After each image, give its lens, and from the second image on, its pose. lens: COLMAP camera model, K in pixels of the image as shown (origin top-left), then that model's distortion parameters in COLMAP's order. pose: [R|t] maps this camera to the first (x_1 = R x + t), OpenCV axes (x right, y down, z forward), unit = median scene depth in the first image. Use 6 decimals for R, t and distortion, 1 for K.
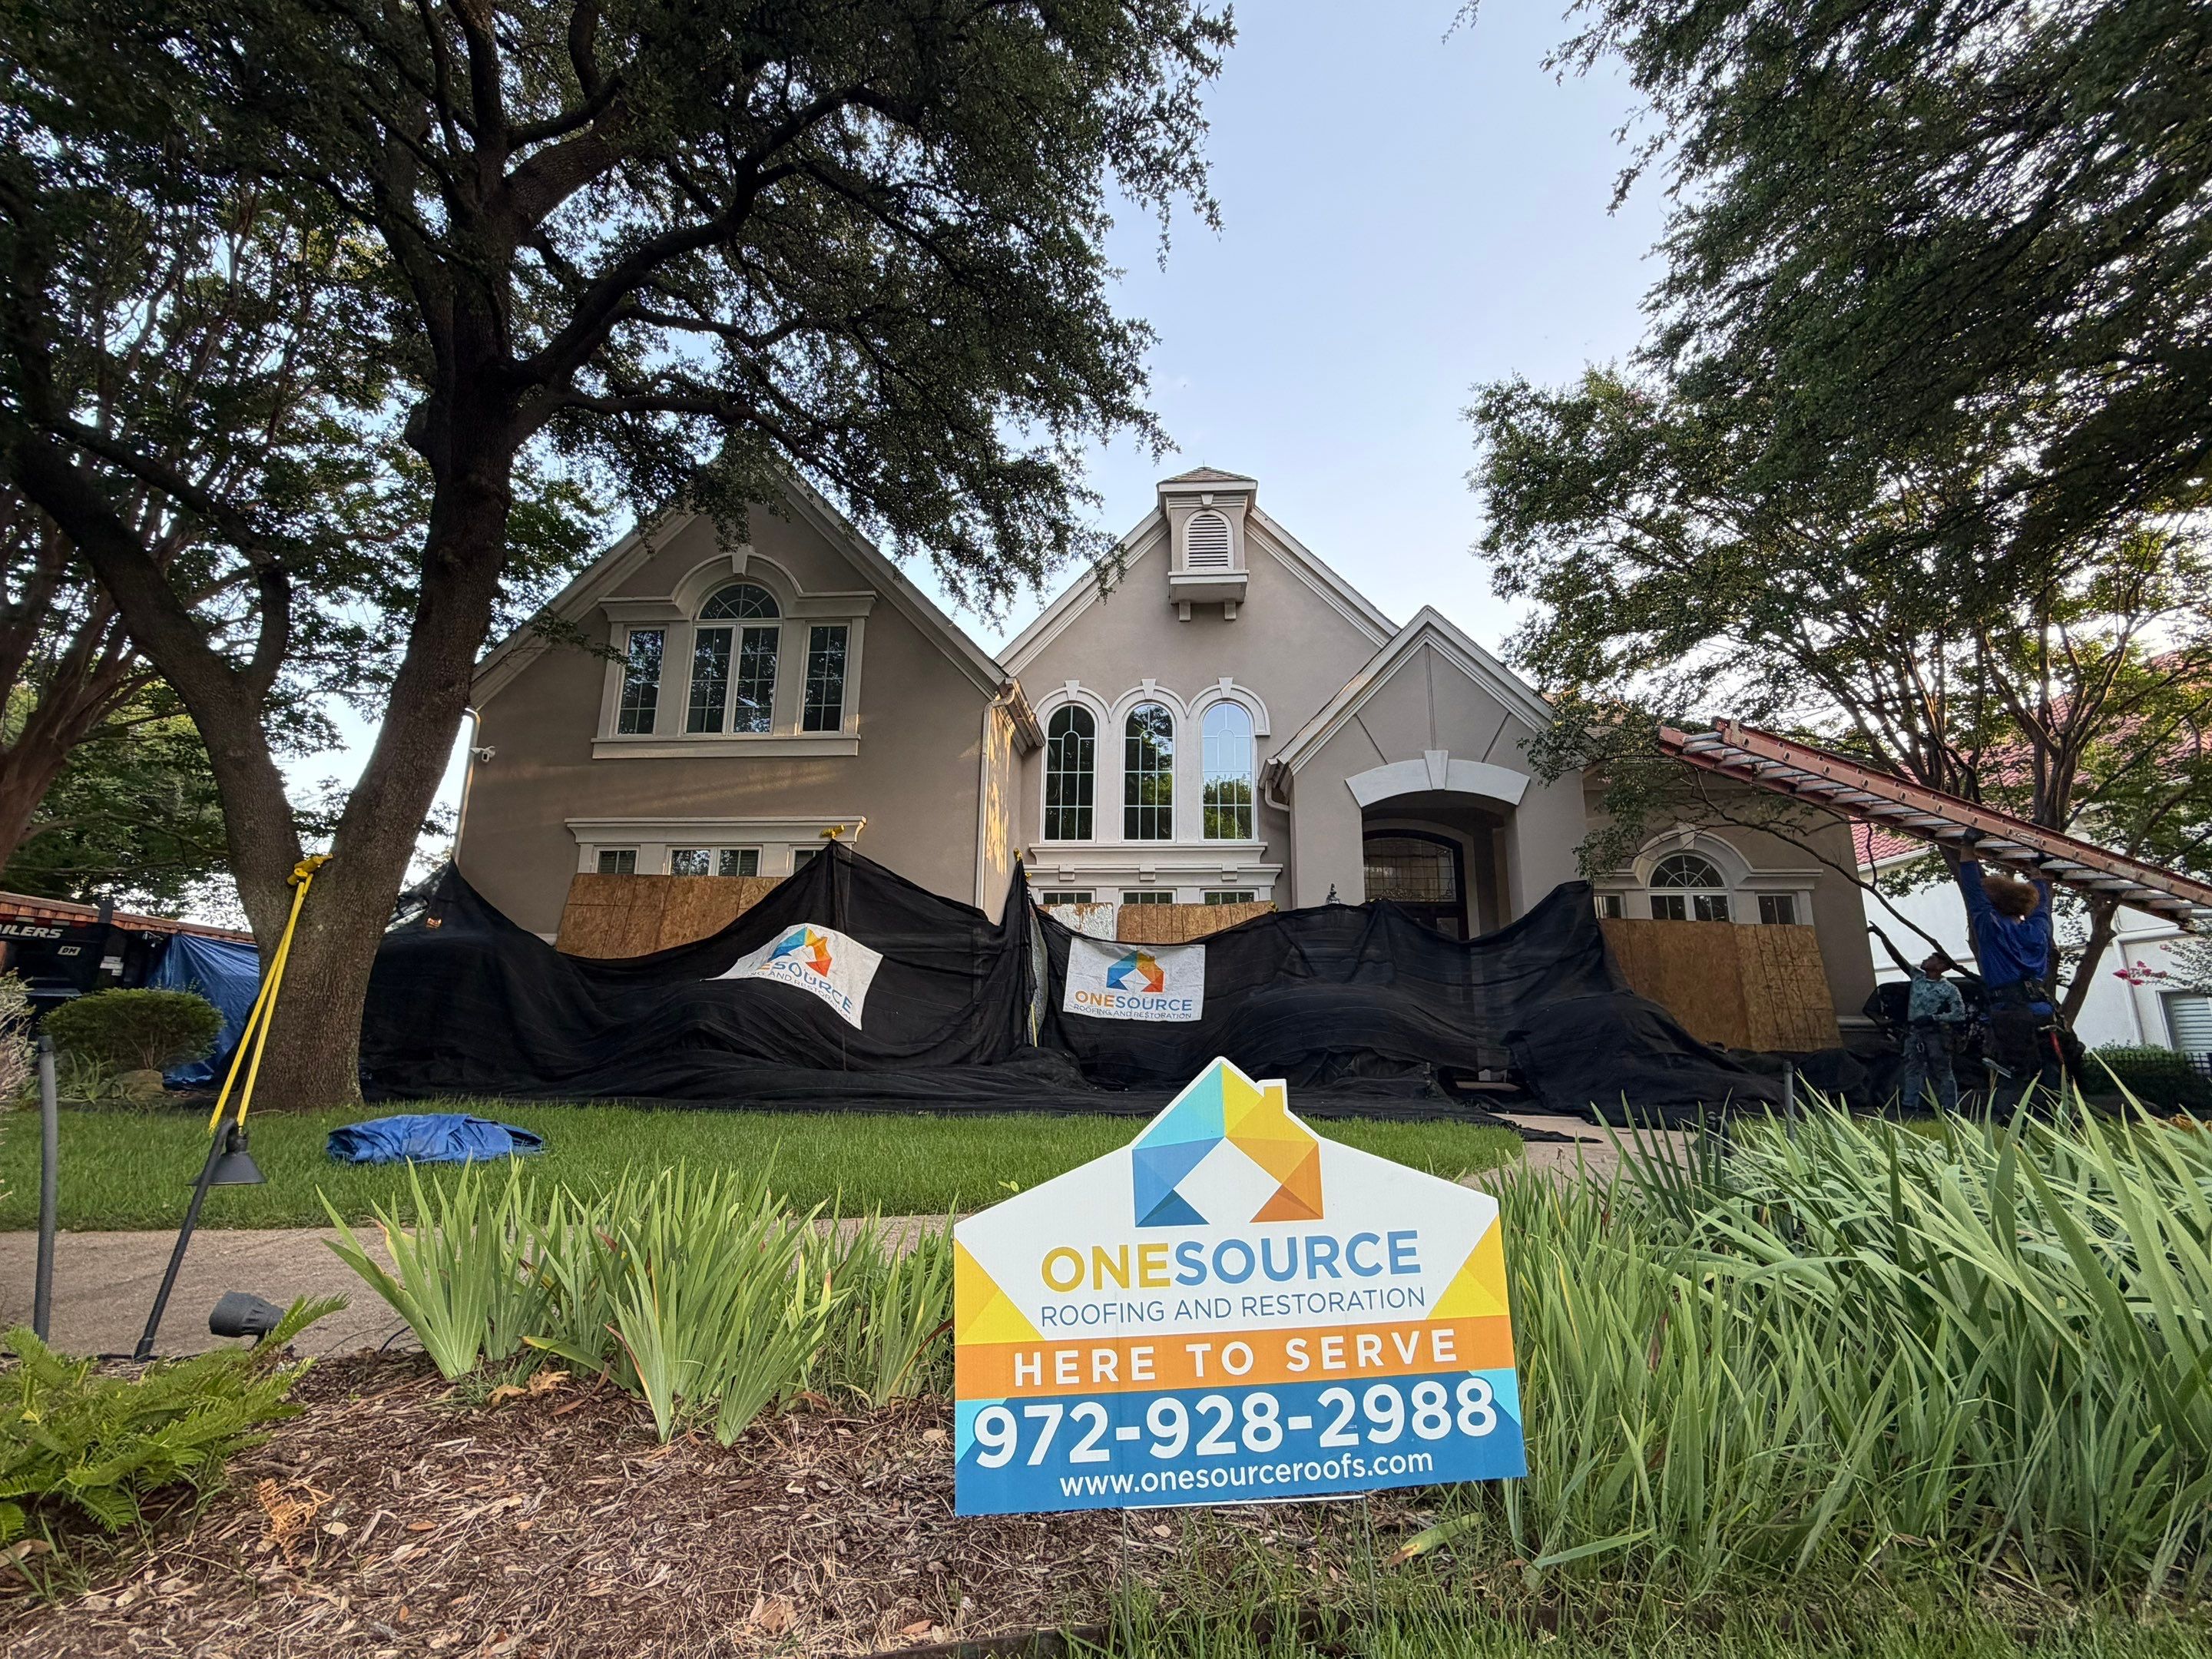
lens RADIAL K [[939.4, 0, 1106.0], [0, 939.4, 829.5], [0, 0, 1]] dist [-0.001566, -0.000586]
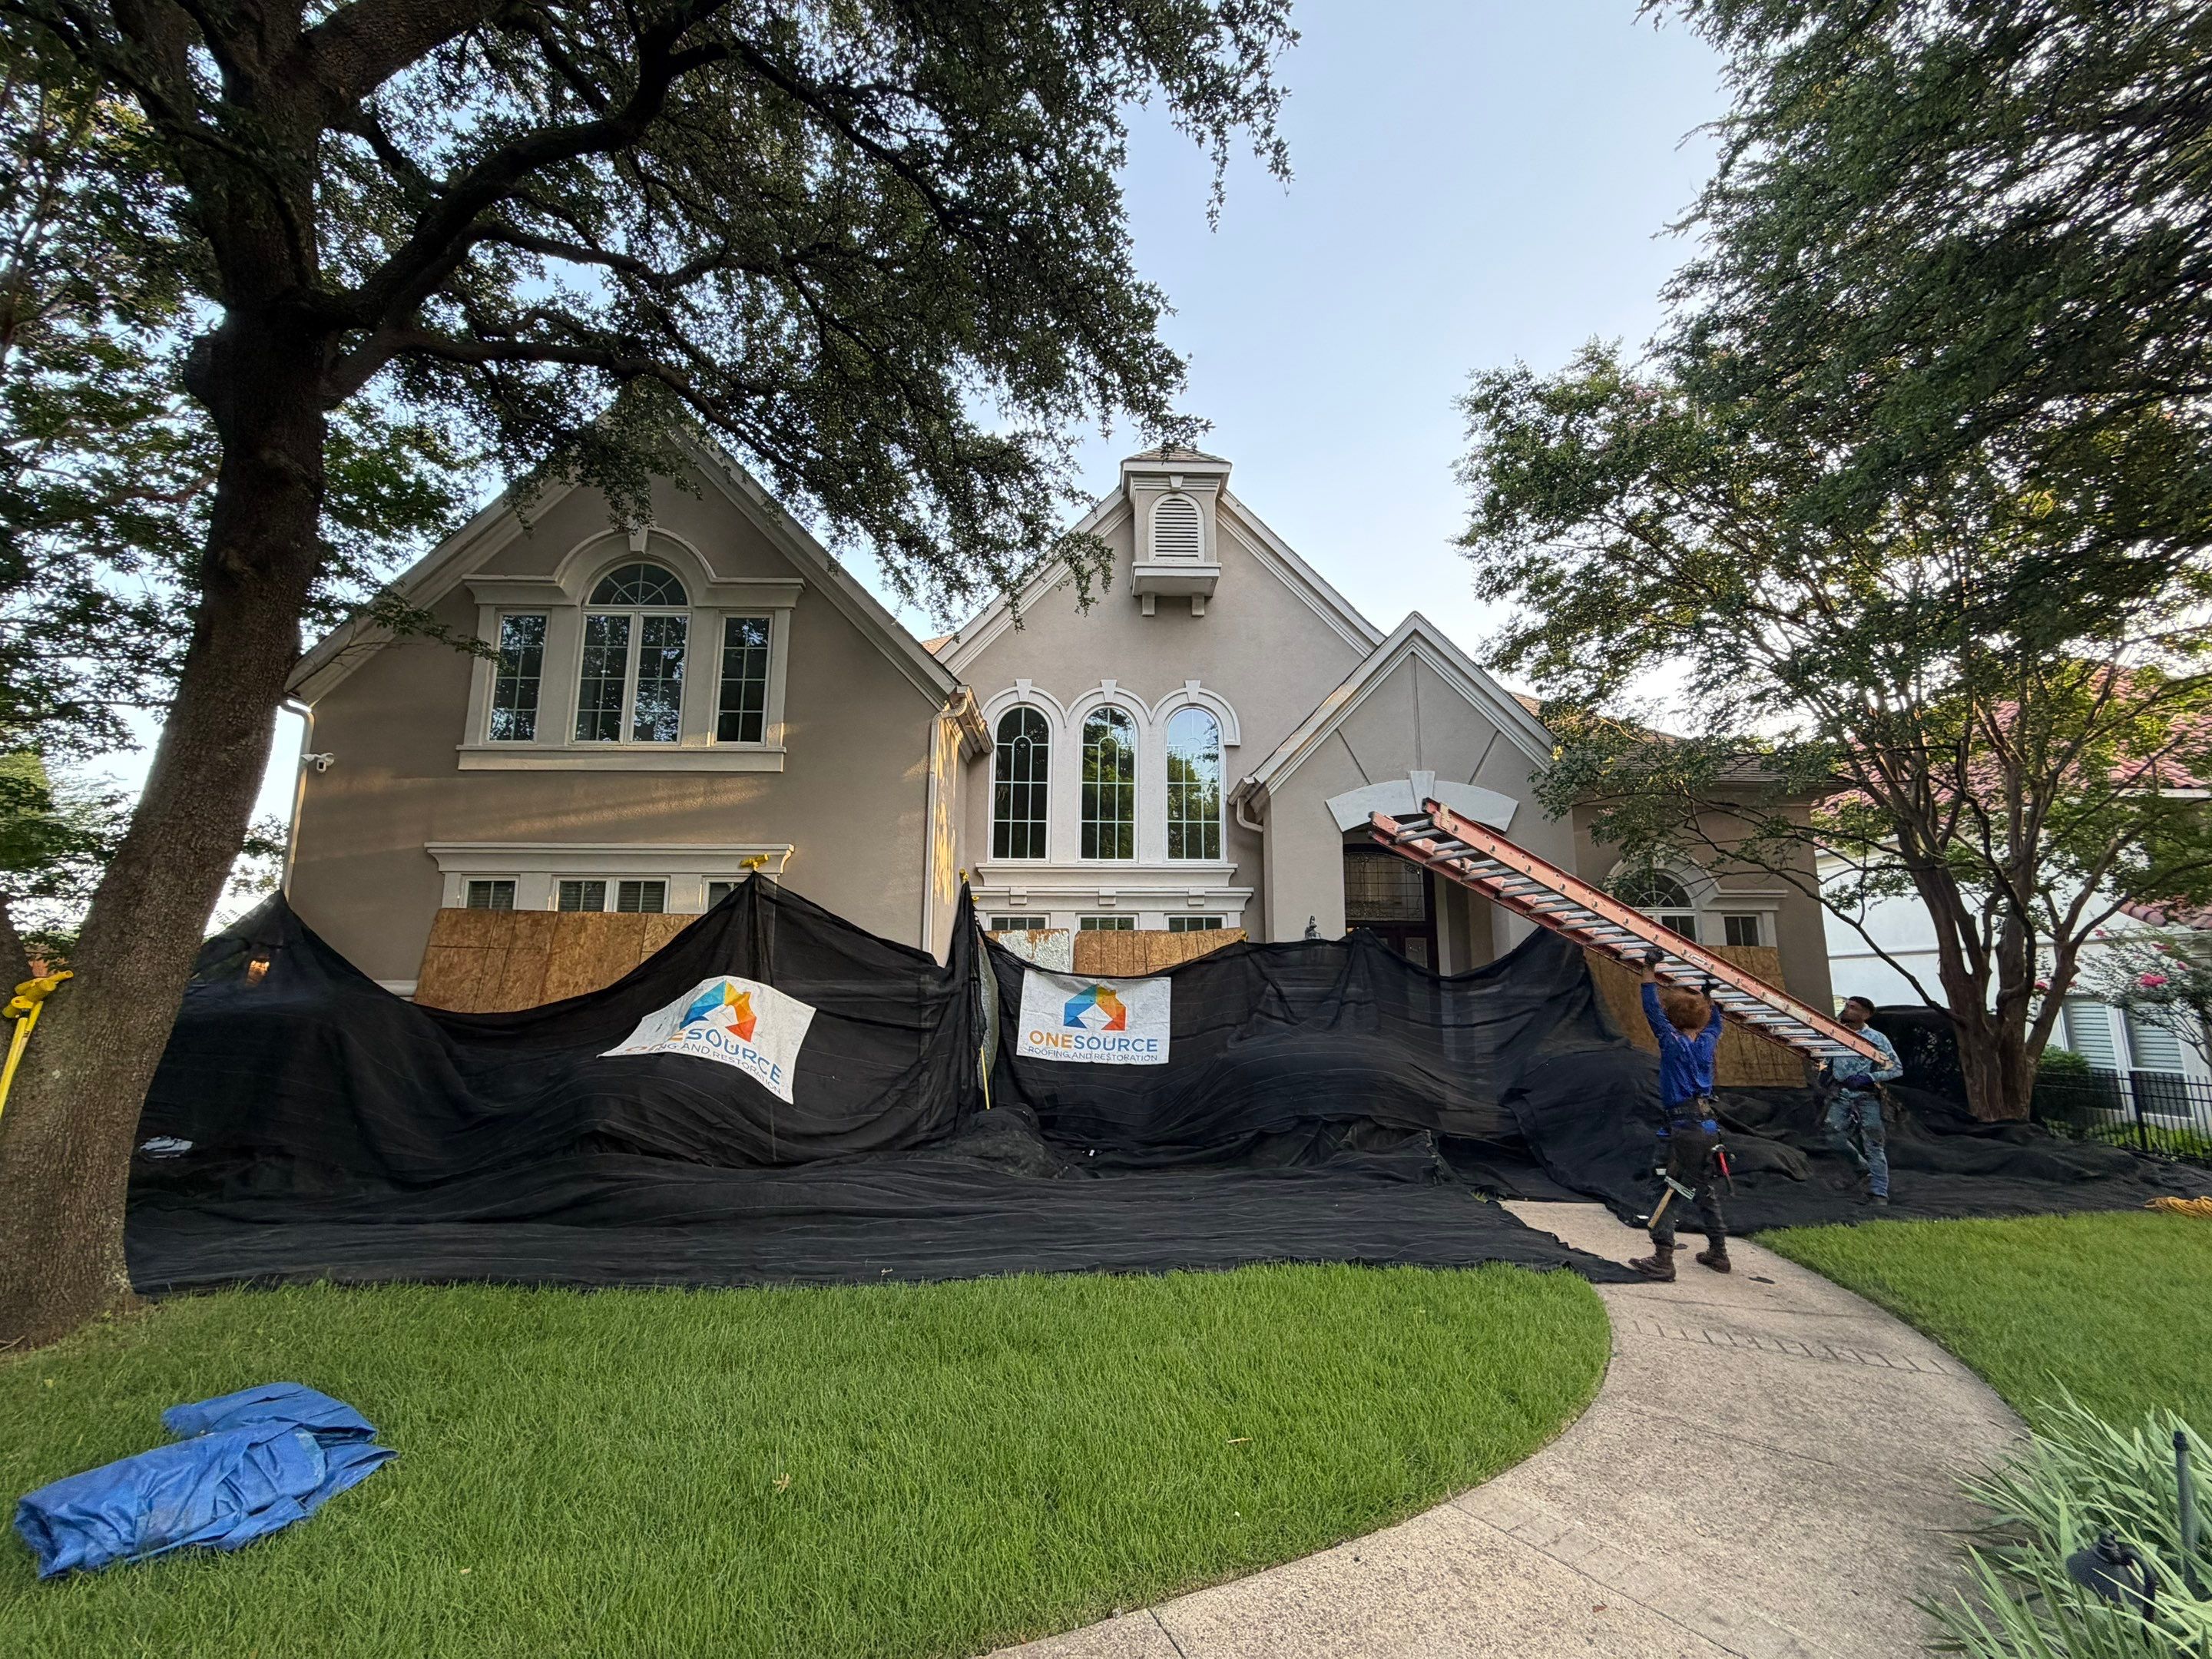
lens RADIAL K [[939.4, 0, 1106.0], [0, 939.4, 829.5], [0, 0, 1]] dist [-0.001566, -0.000586]
pose [[0.995497, 0.008182, 0.094439, -0.050339], [-0.012641, 0.998828, 0.046721, -0.070617], [-0.093946, -0.047704, 0.994434, 0.111414]]
